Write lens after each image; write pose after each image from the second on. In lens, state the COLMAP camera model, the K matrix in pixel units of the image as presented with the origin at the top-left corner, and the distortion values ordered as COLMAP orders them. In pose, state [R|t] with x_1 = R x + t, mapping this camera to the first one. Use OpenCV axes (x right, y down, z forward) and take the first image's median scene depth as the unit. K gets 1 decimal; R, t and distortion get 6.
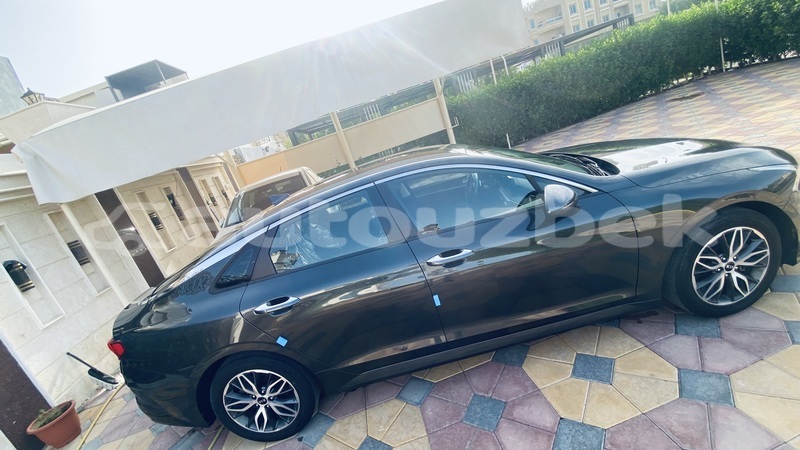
lens RADIAL K [[327.4, 0, 400.0], [0, 327.4, 225.0], [0, 0, 1]] dist [0.017926, -0.019120]
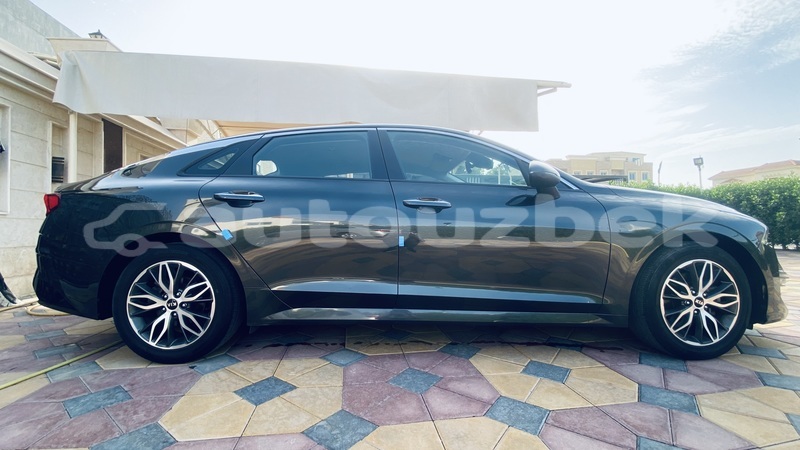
lens RADIAL K [[327.4, 0, 400.0], [0, 327.4, 225.0], [0, 0, 1]] dist [0.017926, -0.019120]
pose [[0.952288, 0.305041, -0.009837, 0.092783], [-0.294545, 0.910122, -0.291411, 0.413182], [-0.079939, 0.280405, 0.956547, 0.068612]]
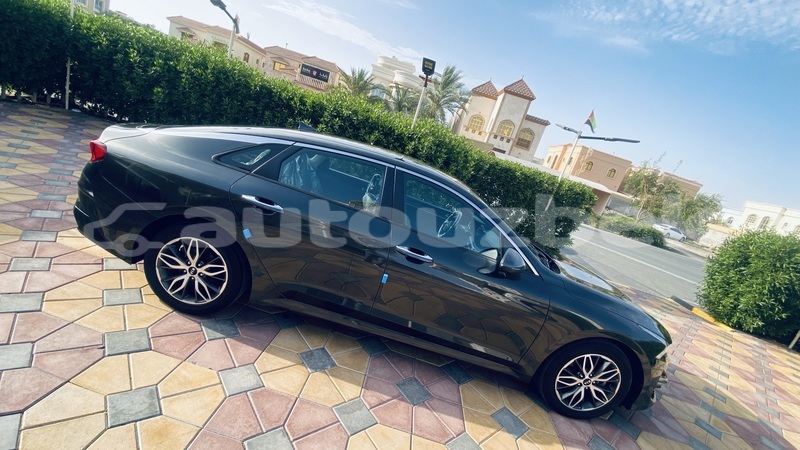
lens RADIAL K [[327.4, 0, 400.0], [0, 327.4, 225.0], [0, 0, 1]] dist [0.017926, -0.019120]
pose [[0.118773, 0.125350, 0.984977, 2.198671], [-0.072799, 0.990429, -0.117265, -1.005393], [-0.990249, -0.057777, 0.126762, 1.045727]]
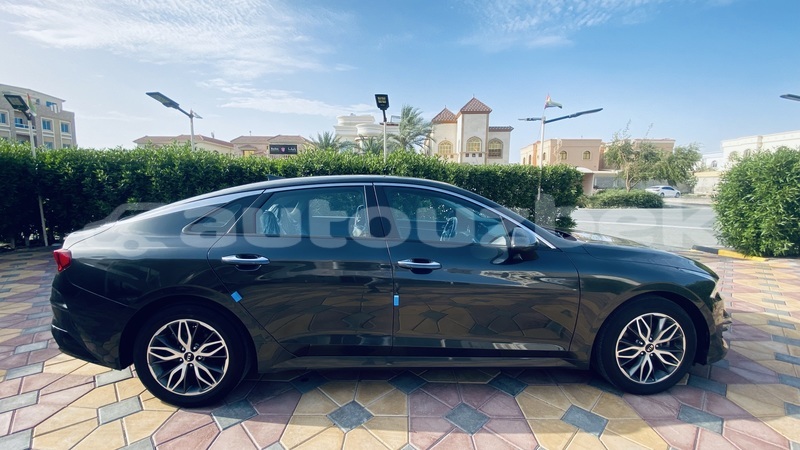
lens RADIAL K [[327.4, 0, 400.0], [0, 327.4, 225.0], [0, 0, 1]] dist [0.017926, -0.019120]
pose [[0.164938, 0.207084, 0.964319, 2.287313], [0.221638, 0.944922, -0.240828, -0.931808], [-0.961078, 0.253452, 0.109956, 1.047084]]
